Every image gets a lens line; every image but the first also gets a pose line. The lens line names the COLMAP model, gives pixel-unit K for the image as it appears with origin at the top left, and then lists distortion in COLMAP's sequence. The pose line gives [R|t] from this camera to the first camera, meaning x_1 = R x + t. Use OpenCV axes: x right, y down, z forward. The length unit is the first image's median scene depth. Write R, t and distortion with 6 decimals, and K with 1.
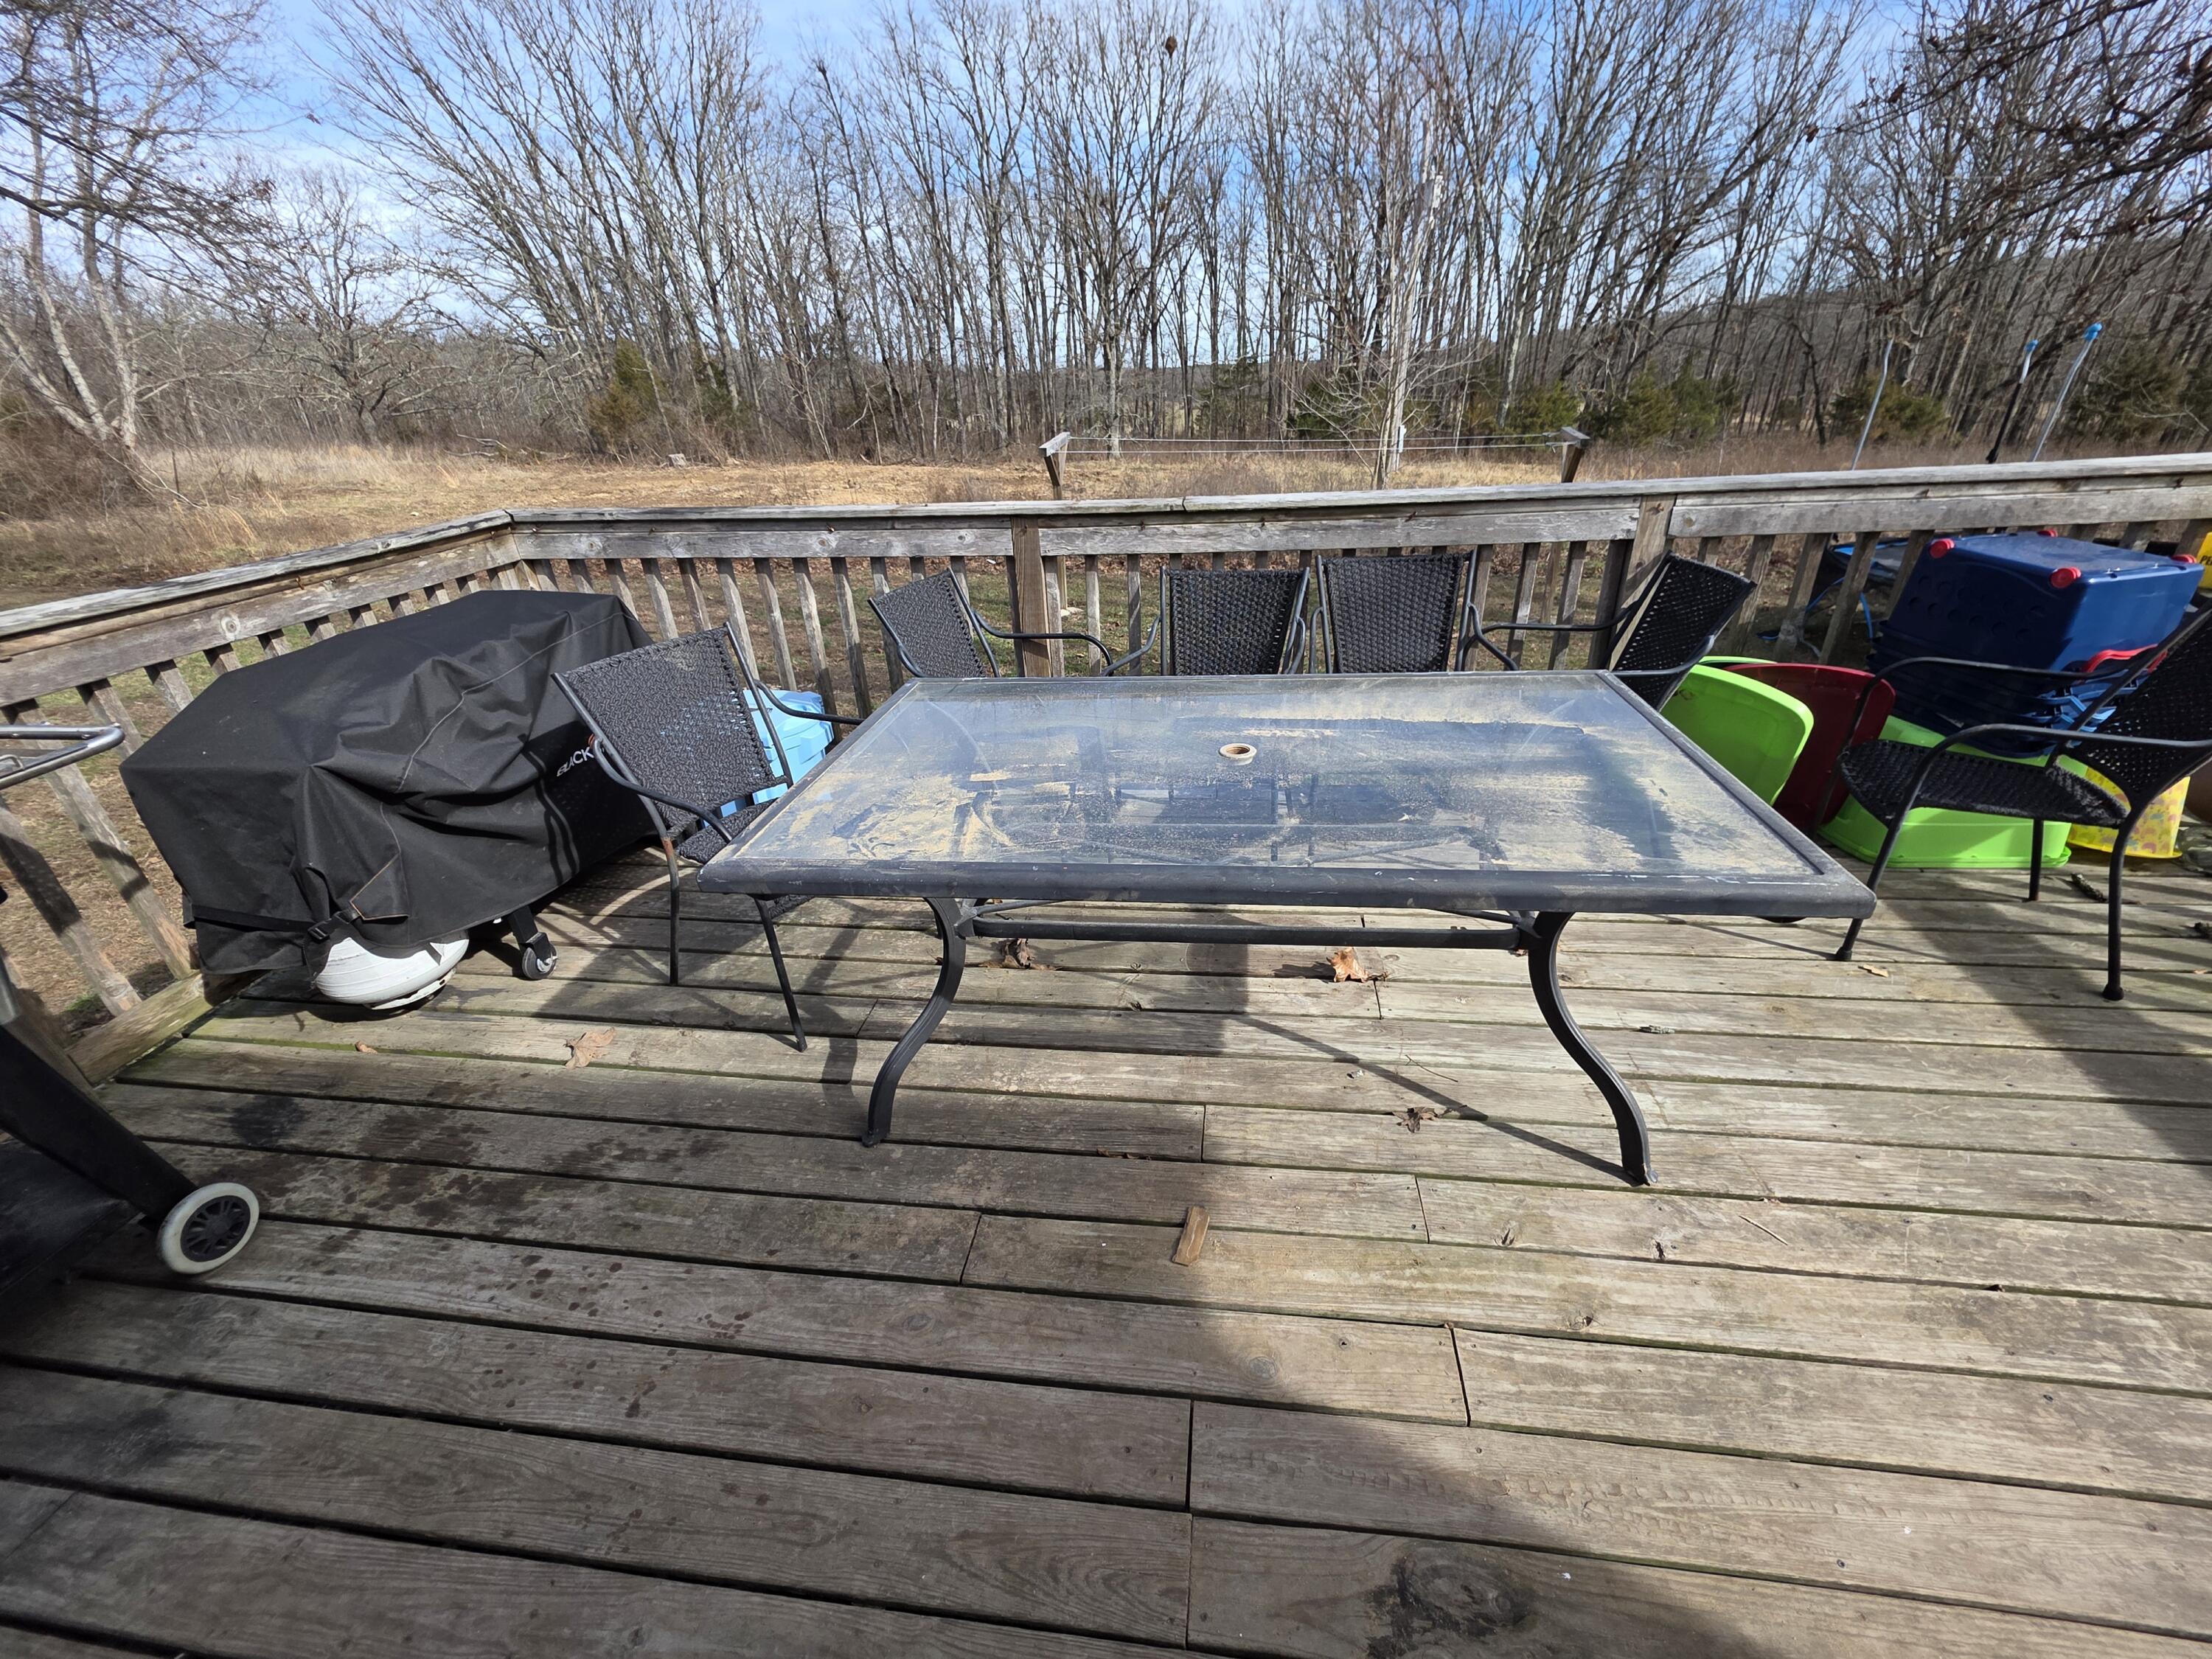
lens RADIAL K [[886.4, 0, 1108.3], [0, 886.4, 836.4], [0, 0, 1]] dist [0.006558, -0.000163]
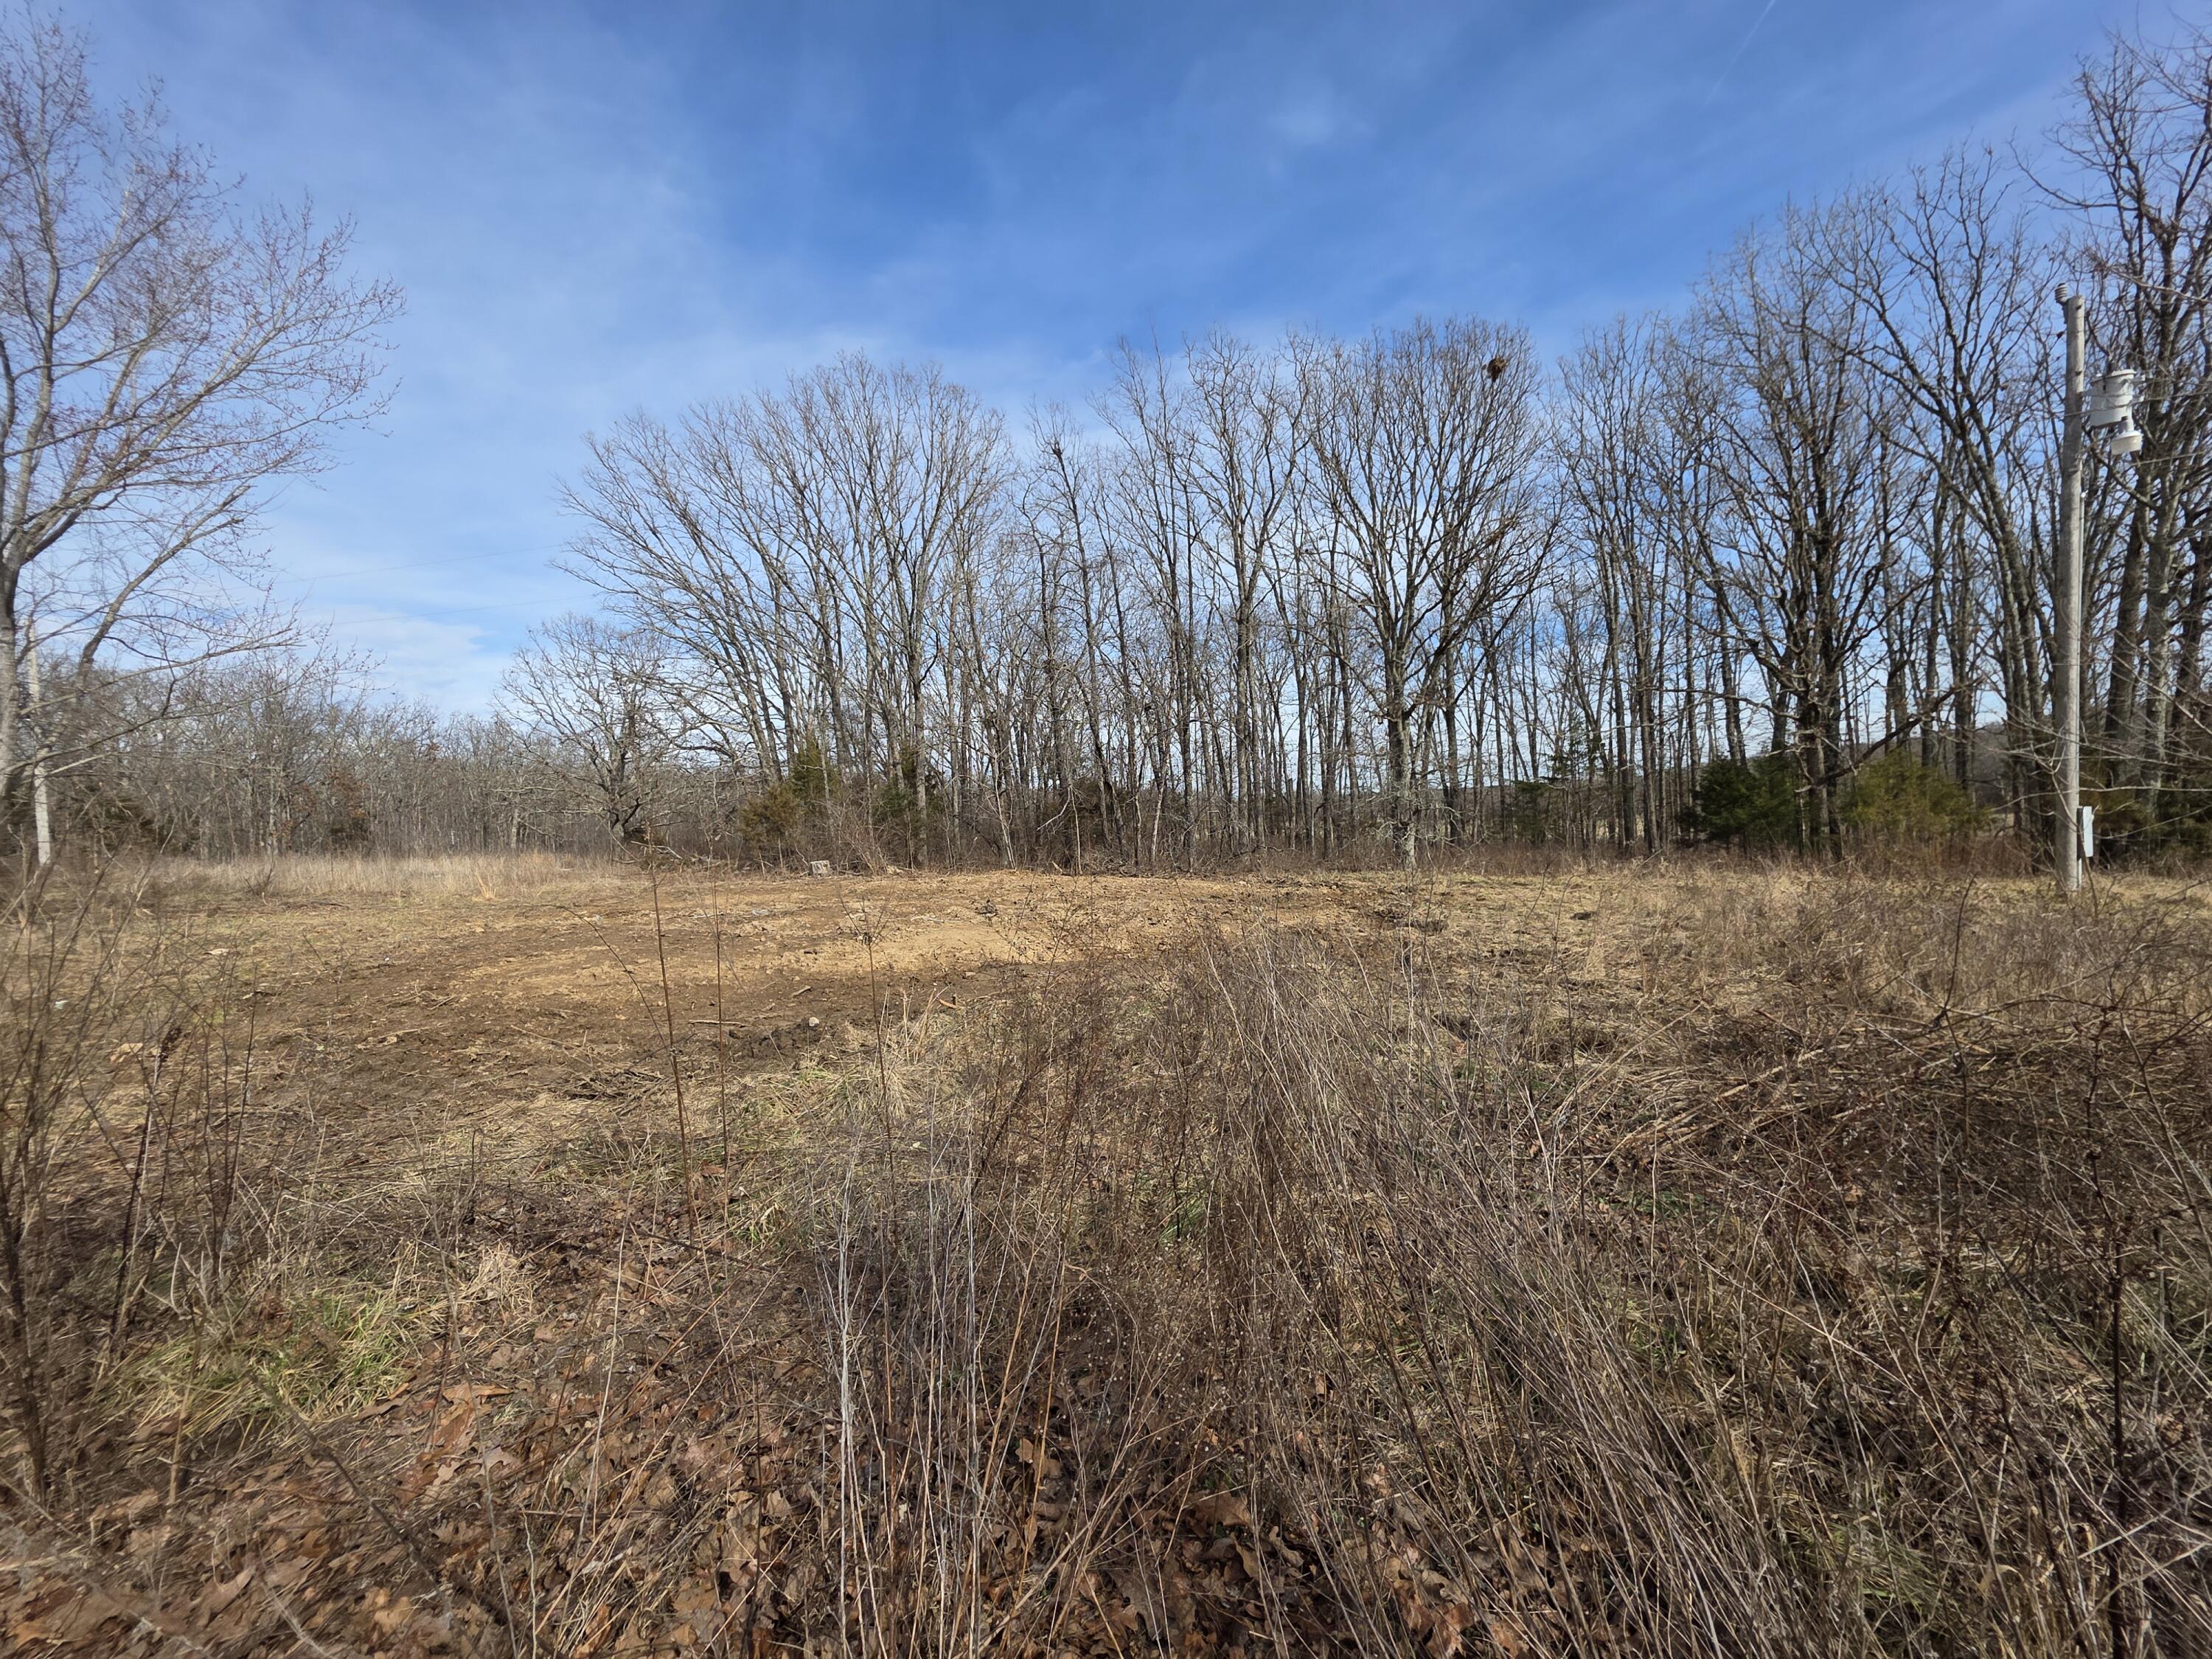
lens RADIAL K [[886.4, 0, 1109.9], [0, 886.4, 825.5], [0, 0, 1]] dist [0.006558, -0.000163]
pose [[0.972954, -0.004700, -0.230951, -0.064621], [-0.096676, 0.899740, -0.425585, -0.151171], [0.209796, 0.436402, 0.874951, 0.358641]]
